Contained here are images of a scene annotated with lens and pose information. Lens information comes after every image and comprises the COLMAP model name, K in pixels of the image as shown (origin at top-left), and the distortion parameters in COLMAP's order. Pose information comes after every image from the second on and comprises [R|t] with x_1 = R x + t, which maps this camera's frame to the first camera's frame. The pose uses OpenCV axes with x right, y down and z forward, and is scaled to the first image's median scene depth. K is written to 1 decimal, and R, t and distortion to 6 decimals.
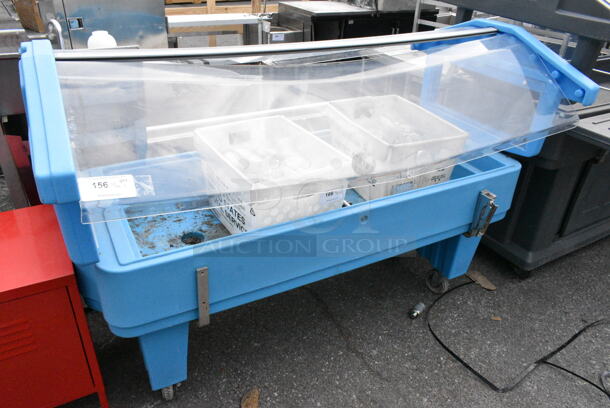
lens RADIAL K [[476.5, 0, 309.0], [0, 476.5, 205.3], [0, 0, 1]] dist [0.006402, 0.004619]
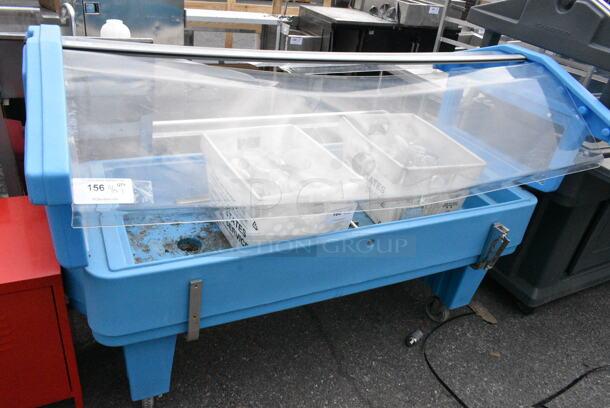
lens RADIAL K [[476.5, 0, 309.0], [0, 476.5, 205.3], [0, 0, 1]] dist [0.006402, 0.004619]
pose [[0.995429, 0.095508, -0.000170, -0.011816], [-0.095507, 0.995408, -0.006506, -0.022899], [-0.000452, 0.006492, 0.999979, 0.039278]]
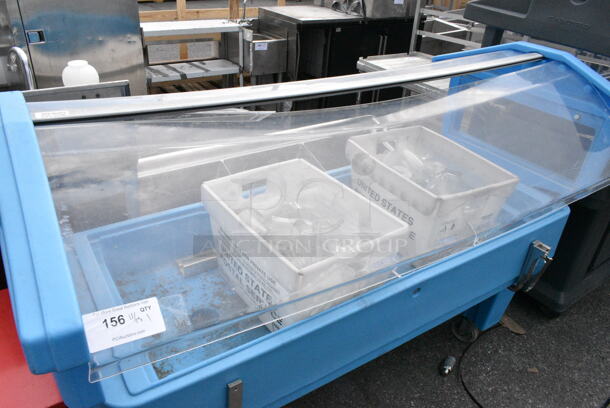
lens RADIAL K [[468.6, 0, 305.0], [0, 468.6, 204.0], [0, 0, 1]] dist [0.002926, 0.003443]
pose [[0.996596, -0.026059, 0.078211, -0.115766], [0.024875, 0.999561, 0.016078, -0.118594], [-0.078596, -0.014078, 0.996807, 0.167995]]
